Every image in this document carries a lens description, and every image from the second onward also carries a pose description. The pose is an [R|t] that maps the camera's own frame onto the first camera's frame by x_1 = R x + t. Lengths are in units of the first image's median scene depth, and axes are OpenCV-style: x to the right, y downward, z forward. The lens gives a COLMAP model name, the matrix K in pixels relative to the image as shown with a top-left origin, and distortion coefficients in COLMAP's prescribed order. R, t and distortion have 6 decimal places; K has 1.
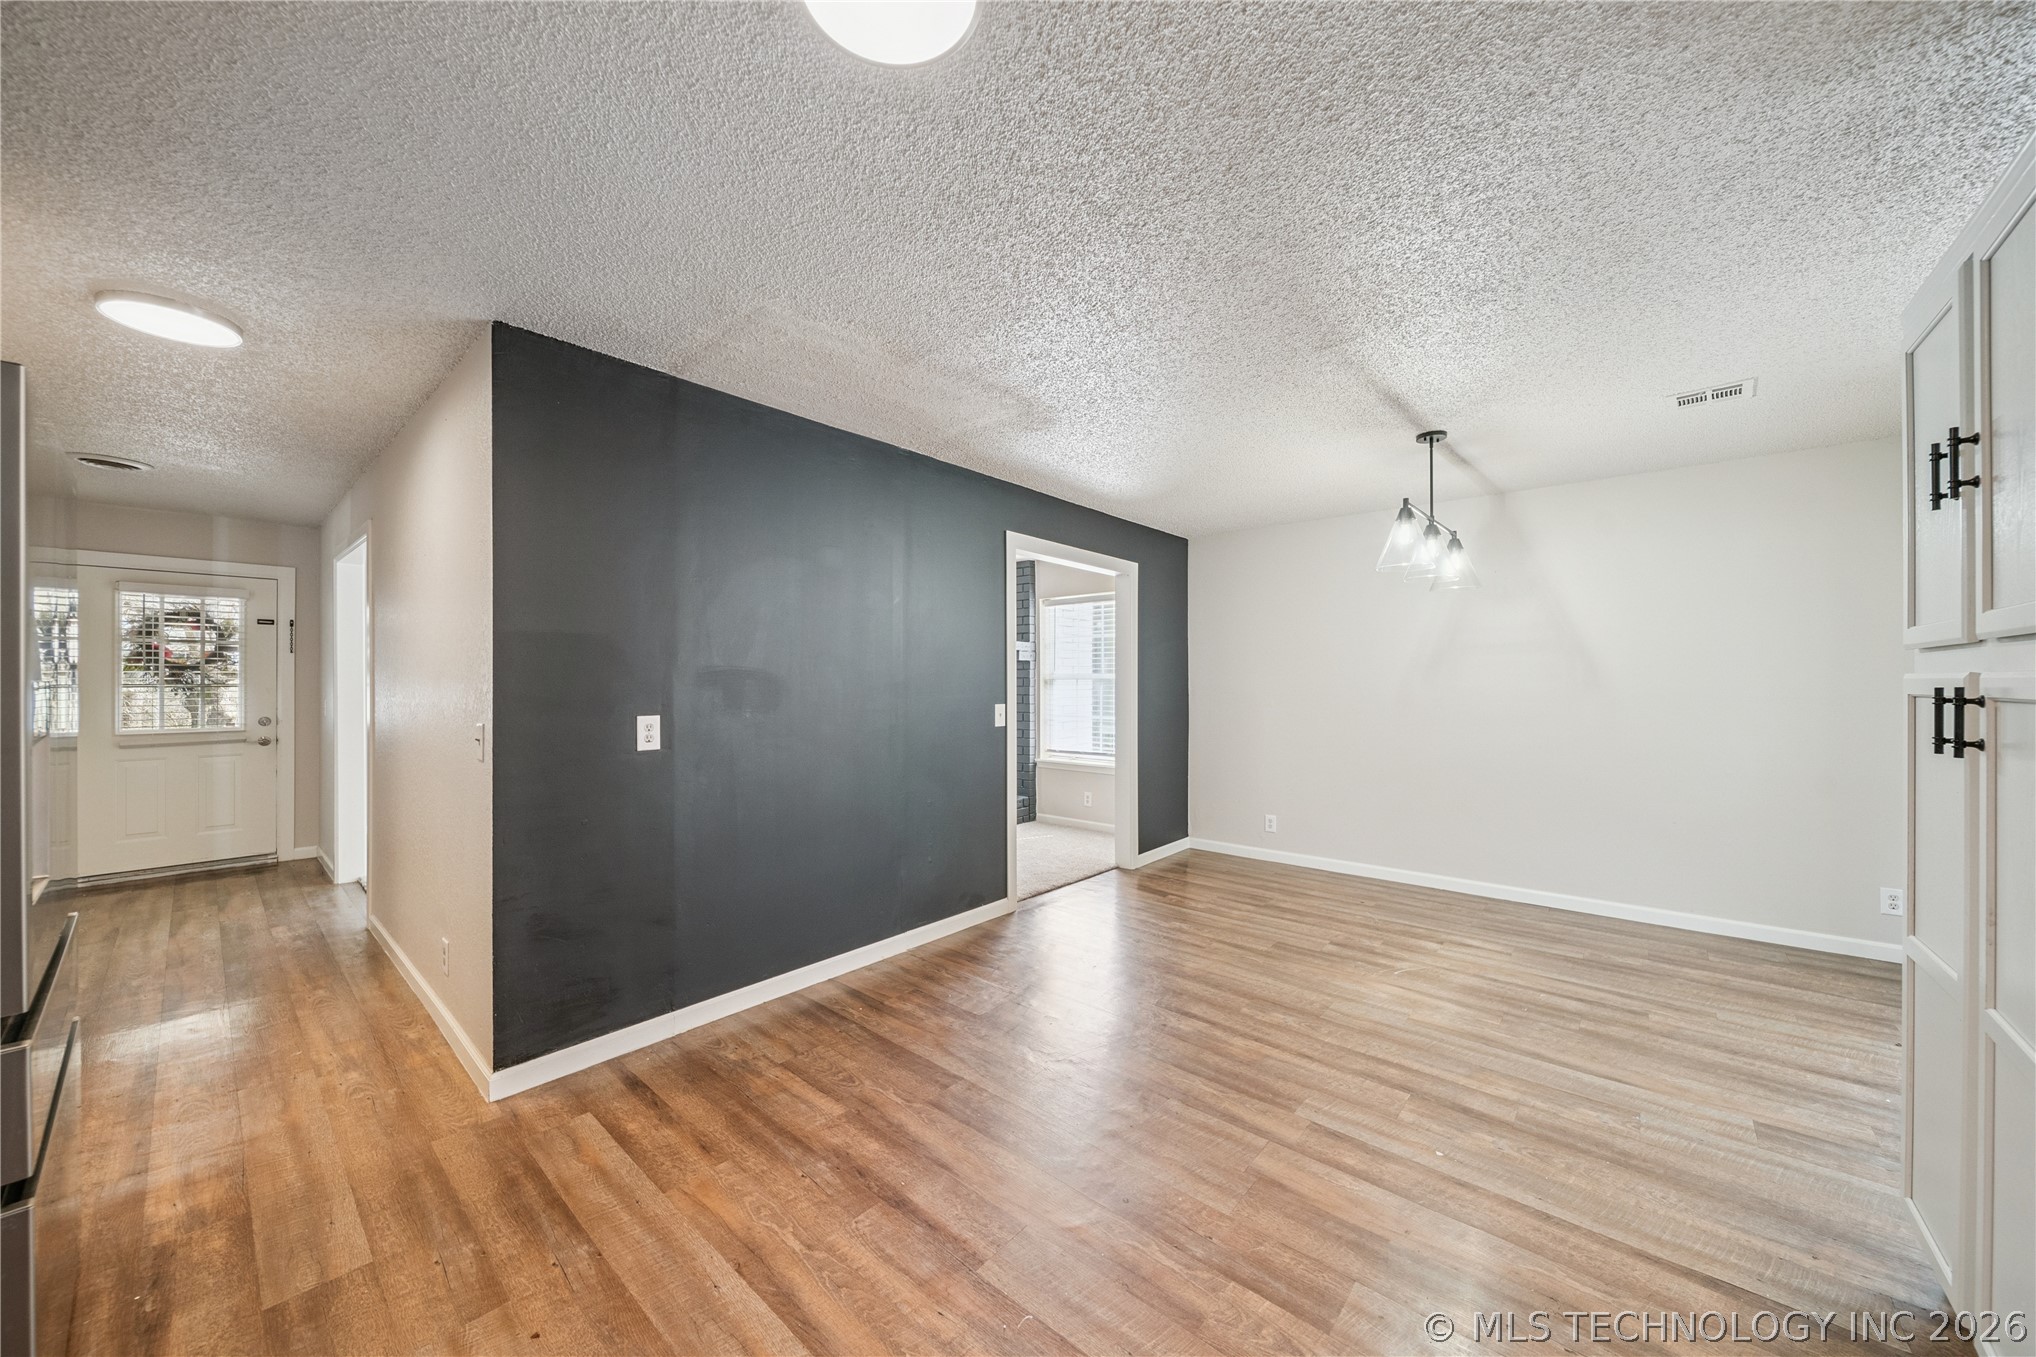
lens RADIAL K [[723.1, 0, 1015.0], [0, 723.1, 674.8], [0, 0, 1]] dist [-0.001990, -0.000335]
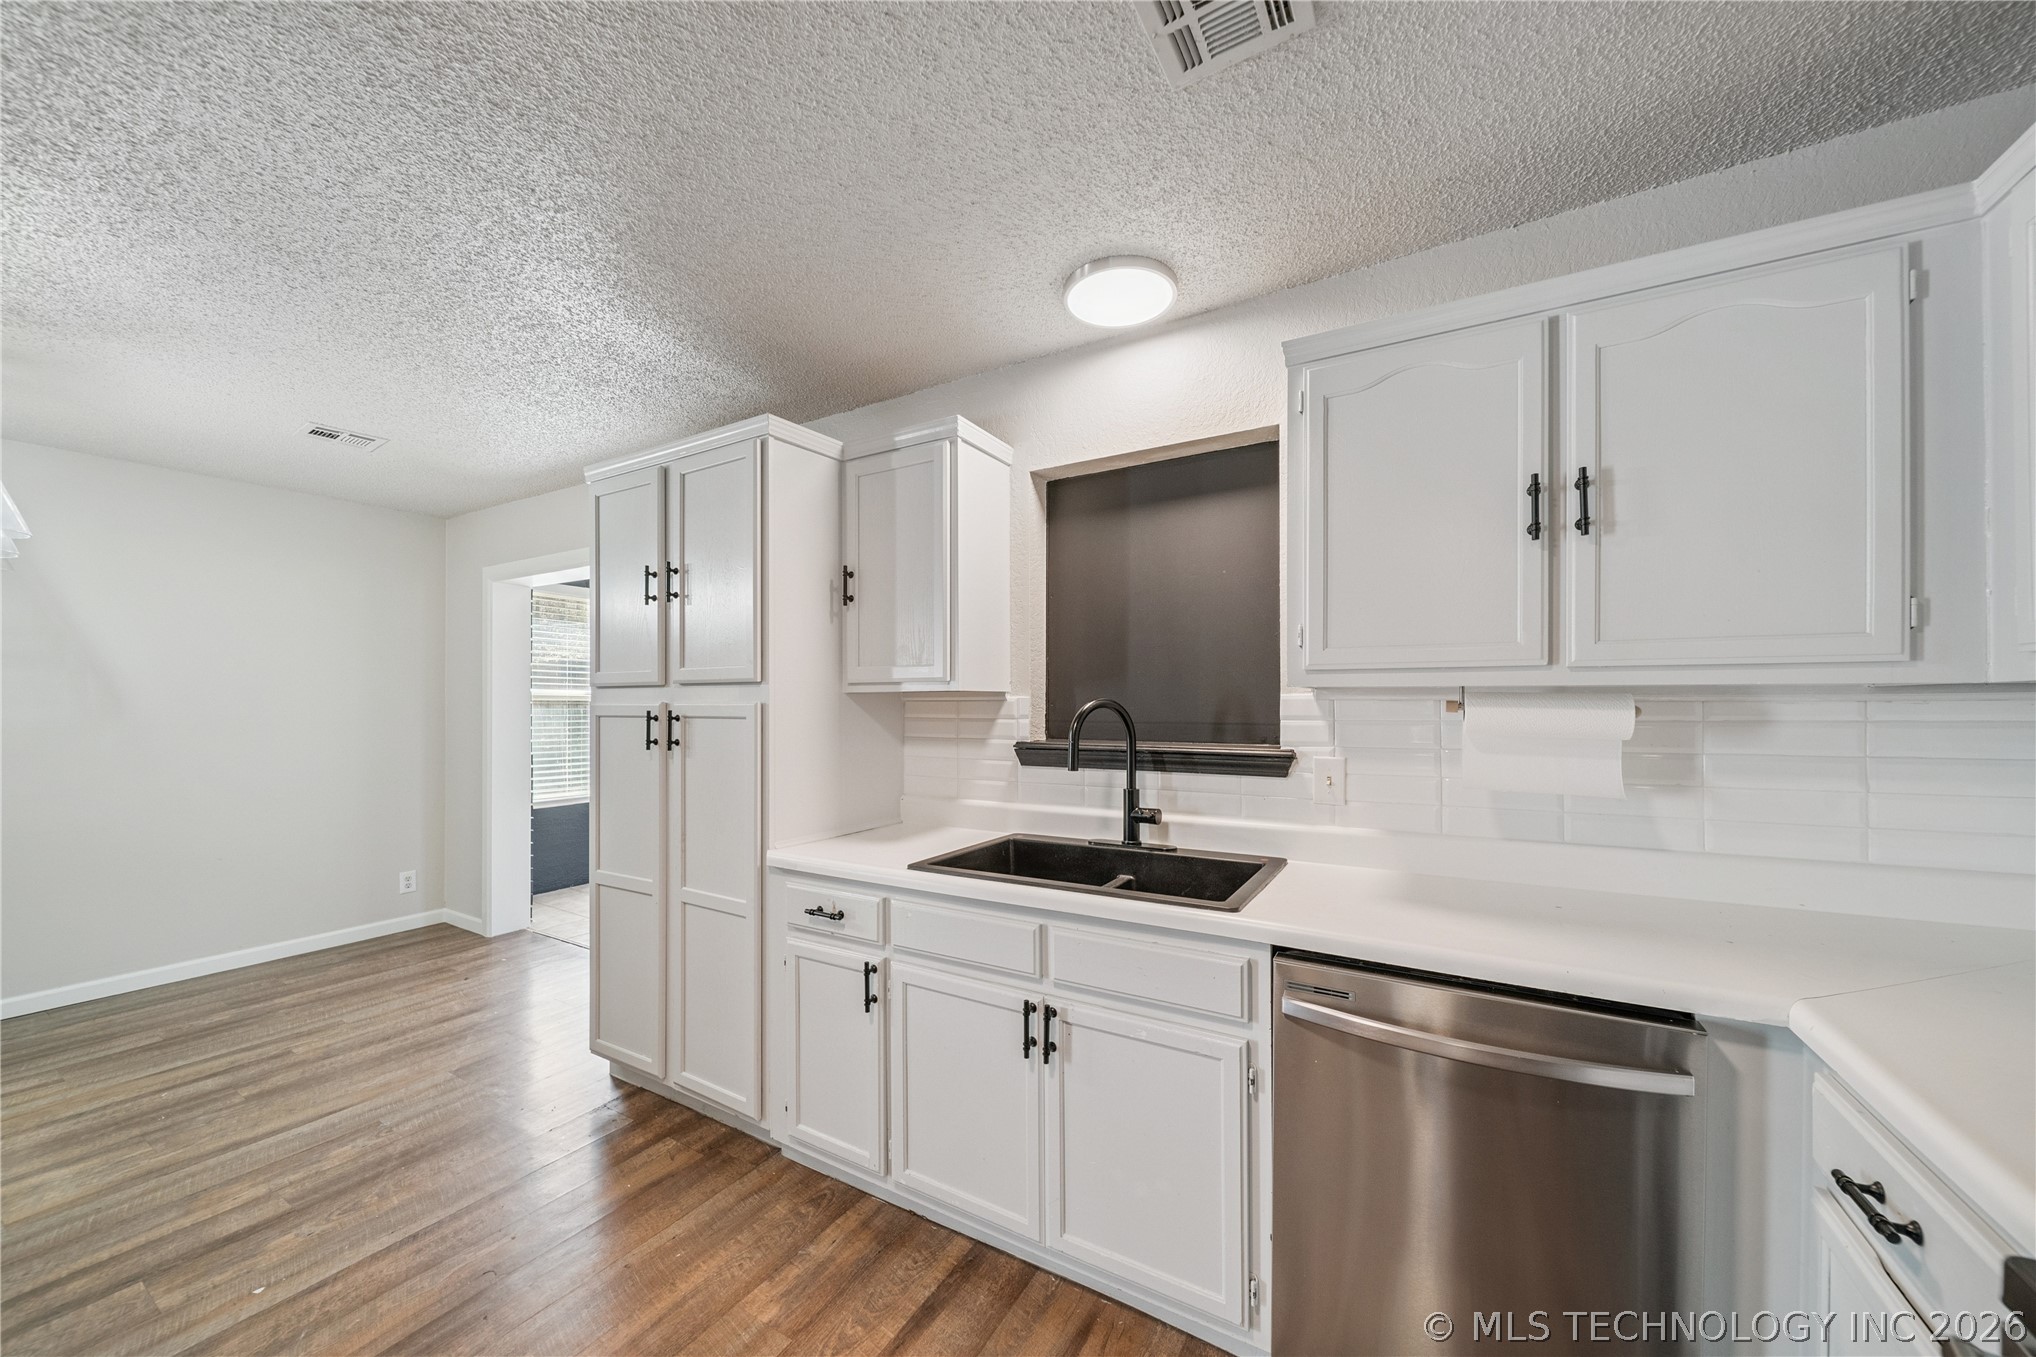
lens RADIAL K [[727.3, 0, 1017.8], [0, 727.3, 693.9], [0, 0, 1]] dist [-0.002913, -0.000443]
pose [[-0.185642, 0.014971, 0.982503, -0.282936], [-0.007061, 0.999838, -0.016569, 0.000542], [-0.982592, -0.010013, -0.185506, 0.239491]]
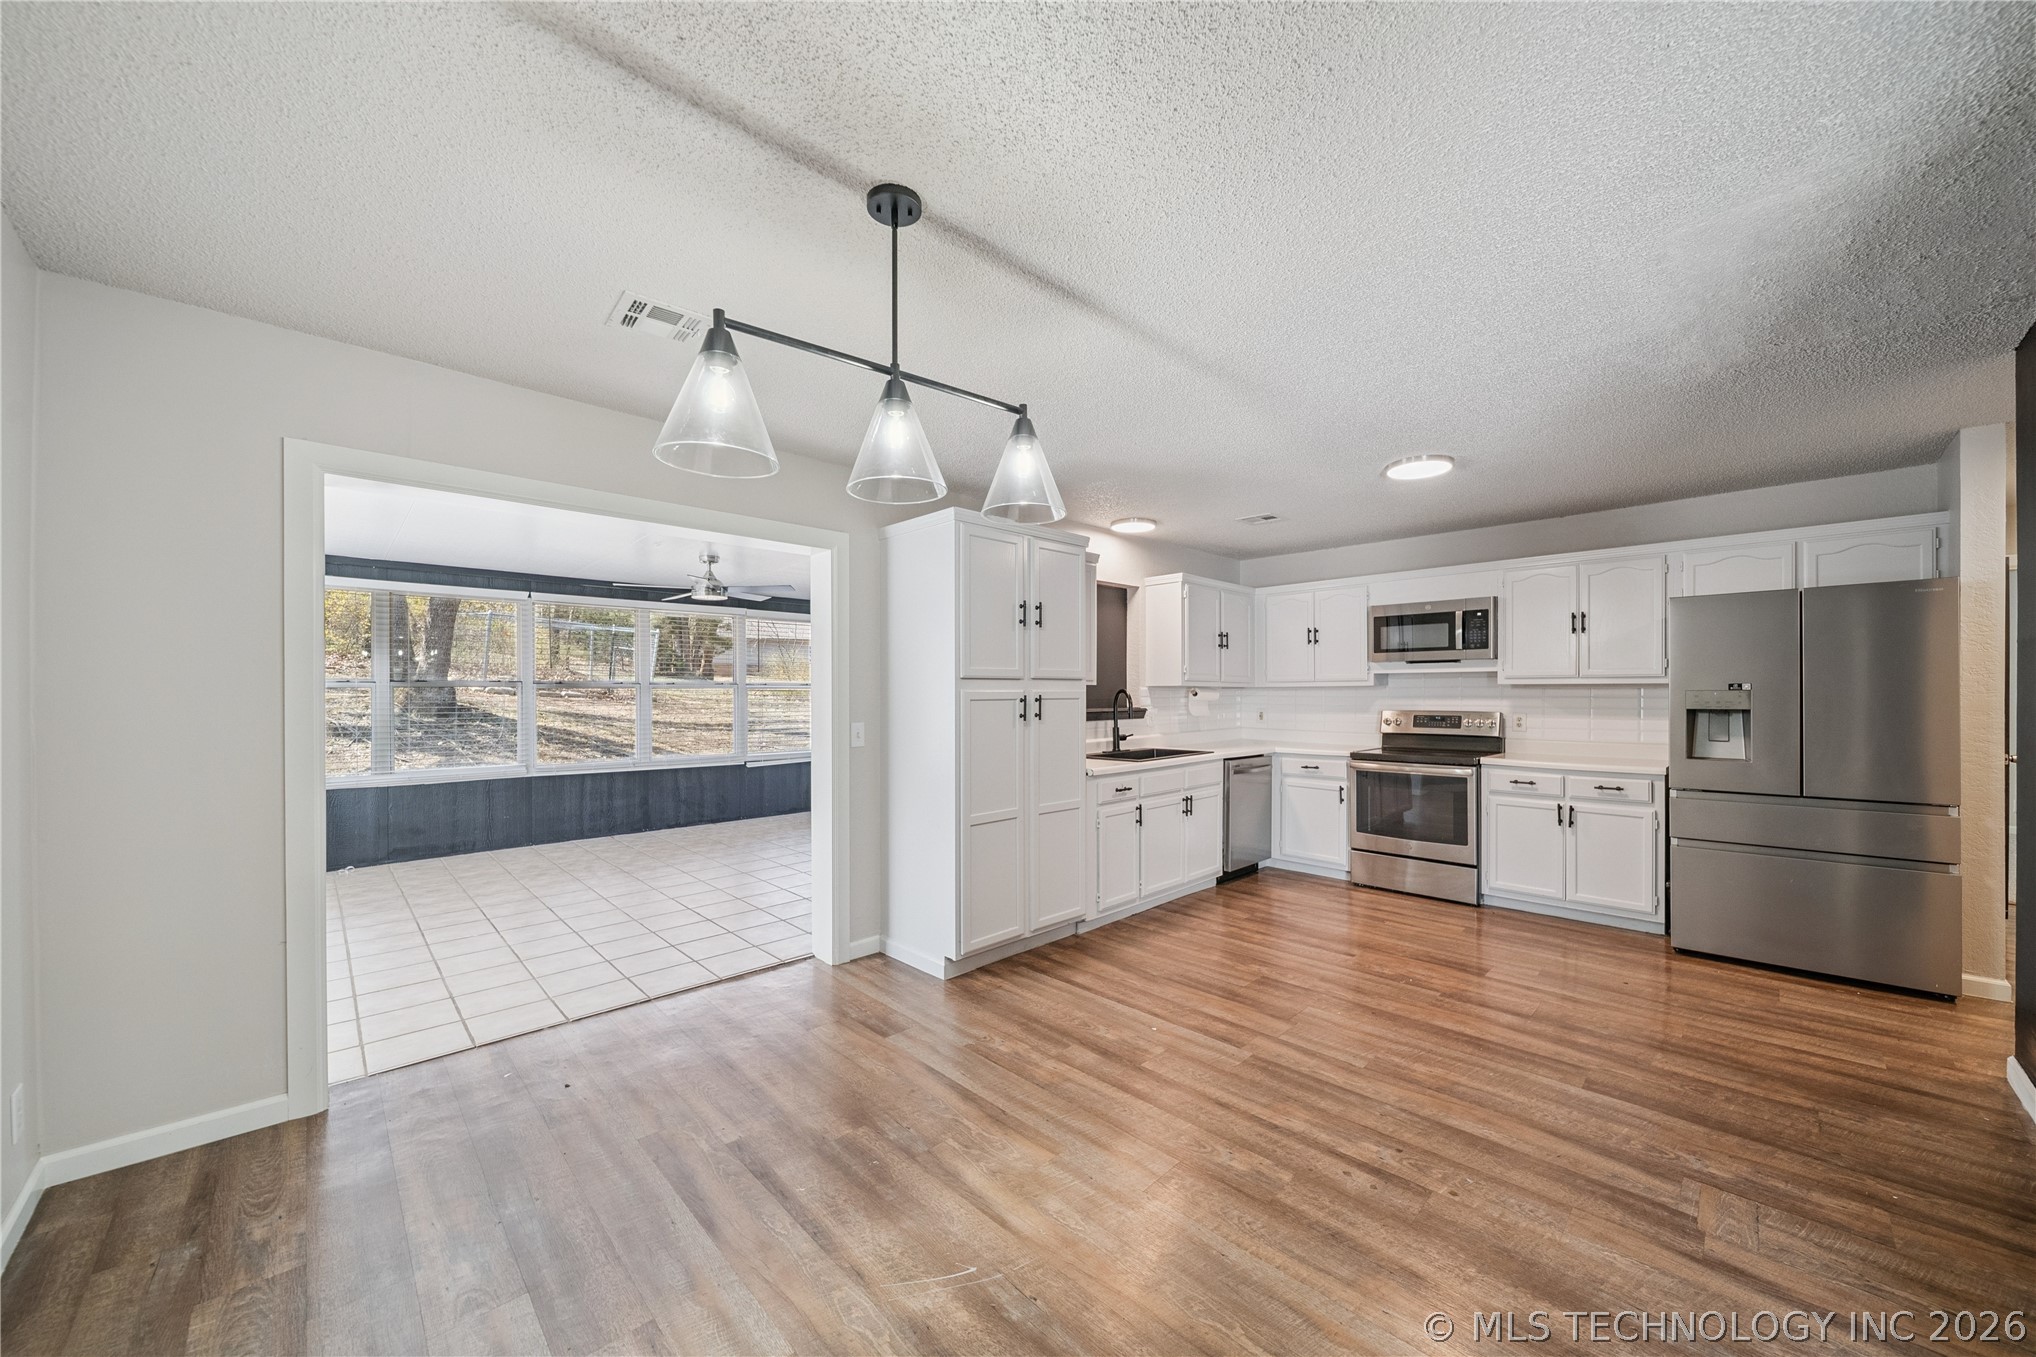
lens RADIAL K [[727.3, 0, 1017.8], [0, 727.3, 693.9], [0, 0, 1]] dist [-0.002913, -0.000443]
pose [[-0.996165, 0.003671, 0.087417, 0.544546], [0.003269, 0.999983, -0.004739, 0.012122], [-0.087433, -0.004435, -0.996161, 1.825993]]
